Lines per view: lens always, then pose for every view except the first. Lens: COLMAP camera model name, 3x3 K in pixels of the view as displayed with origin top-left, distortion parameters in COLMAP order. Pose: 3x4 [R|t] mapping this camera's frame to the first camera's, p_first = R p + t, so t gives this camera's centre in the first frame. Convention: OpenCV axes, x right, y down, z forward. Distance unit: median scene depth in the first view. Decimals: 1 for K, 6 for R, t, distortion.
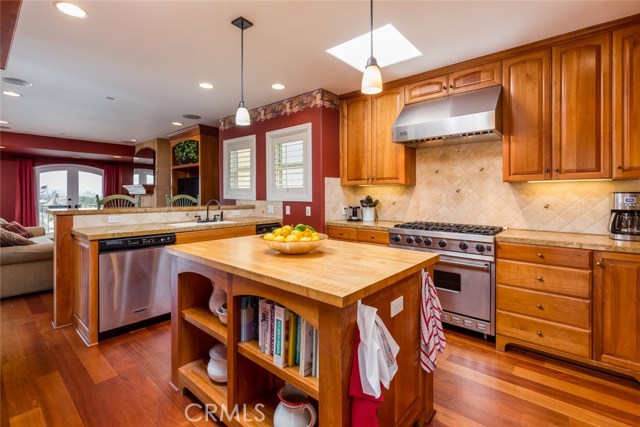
lens RADIAL K [[300.4, 0, 325.4], [0, 300.4, 196.8], [0, 0, 1]] dist [-0.003284, -0.000570]
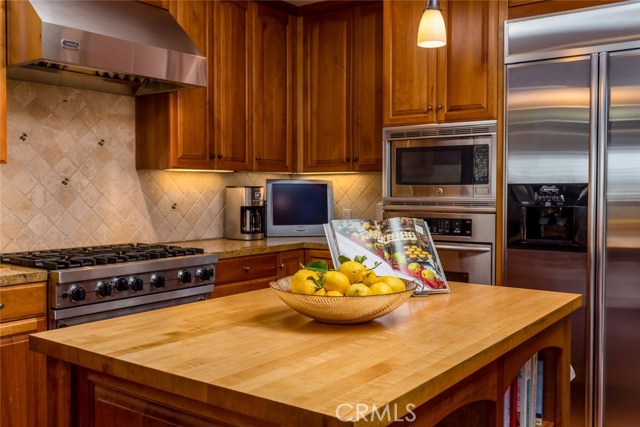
lens RADIAL K [[639.7, 0, 283.0], [0, 639.7, 211.6], [0, 0, 1]] dist [-0.013776, 0.000000]
pose [[-0.070285, -0.036446, 0.996861, -0.520741], [0.006035, 0.999299, 0.036960, -0.005536], [-0.997509, 0.008614, -0.070016, 0.594674]]
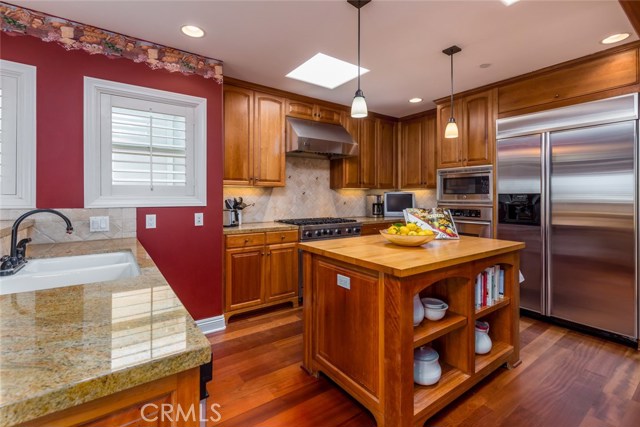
lens RADIAL K [[292.3, 0, 296.4], [0, 292.3, 197.0], [0, 0, 1]] dist [0.000715, -0.000026]
pose [[0.260422, -0.003809, 0.965487, -0.661080], [0.006644, 0.999976, 0.002153, -0.005437], [-0.965472, 0.005854, 0.260441, 0.579828]]
